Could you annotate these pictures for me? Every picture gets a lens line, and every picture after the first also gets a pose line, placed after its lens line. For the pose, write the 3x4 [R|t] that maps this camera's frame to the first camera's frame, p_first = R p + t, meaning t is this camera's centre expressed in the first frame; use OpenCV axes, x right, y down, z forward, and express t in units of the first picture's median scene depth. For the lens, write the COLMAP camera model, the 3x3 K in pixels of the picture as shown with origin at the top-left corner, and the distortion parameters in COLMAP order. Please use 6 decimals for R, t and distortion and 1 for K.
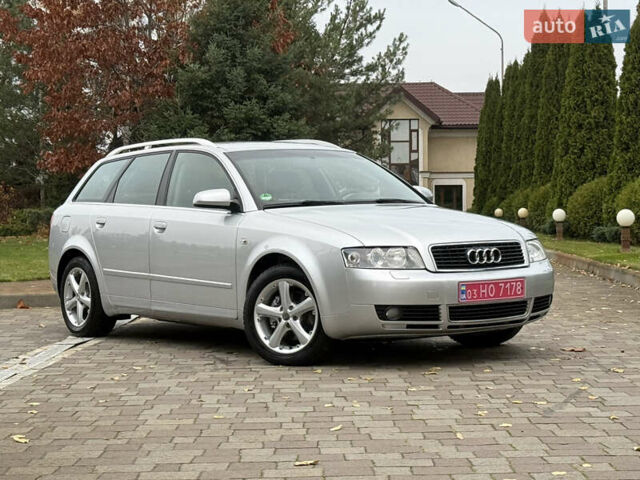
lens RADIAL K [[1412.8, 0, 320.0], [0, 1412.8, 240.0], [0, 0, 1]] dist [0.141809, 0.078206]
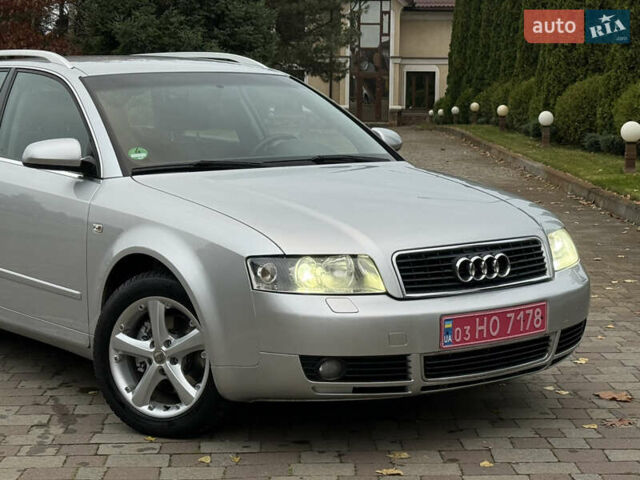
lens RADIAL K [[1426.8, 0, 320.0], [0, 1426.8, 240.0], [0, 0, 1]] dist [0.113978, 0.477865]
pose [[0.999650, 0.013273, 0.022870, 0.030705], [-0.015141, 0.996388, 0.083554, -0.049392], [-0.021678, -0.083871, 0.996241, 0.379083]]
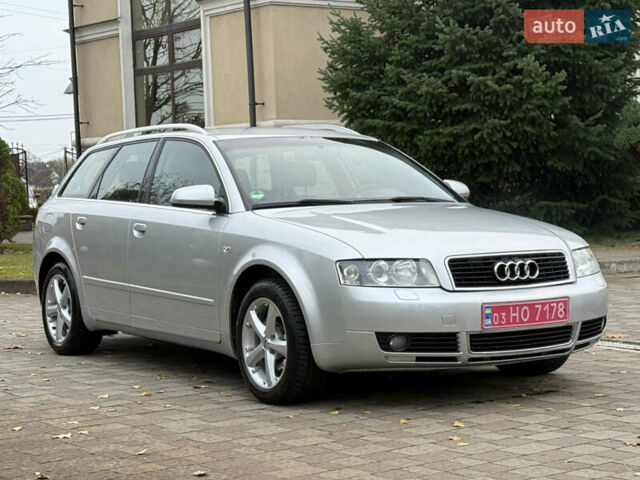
lens RADIAL K [[1426.8, 0, 320.0], [0, 1426.8, 240.0], [0, 0, 1]] dist [0.113978, 0.477865]
pose [[0.997848, 0.003893, -0.065449, 0.056229], [-0.003251, 0.999946, 0.009915, -0.013193], [0.065484, -0.009681, 0.997807, 0.179819]]
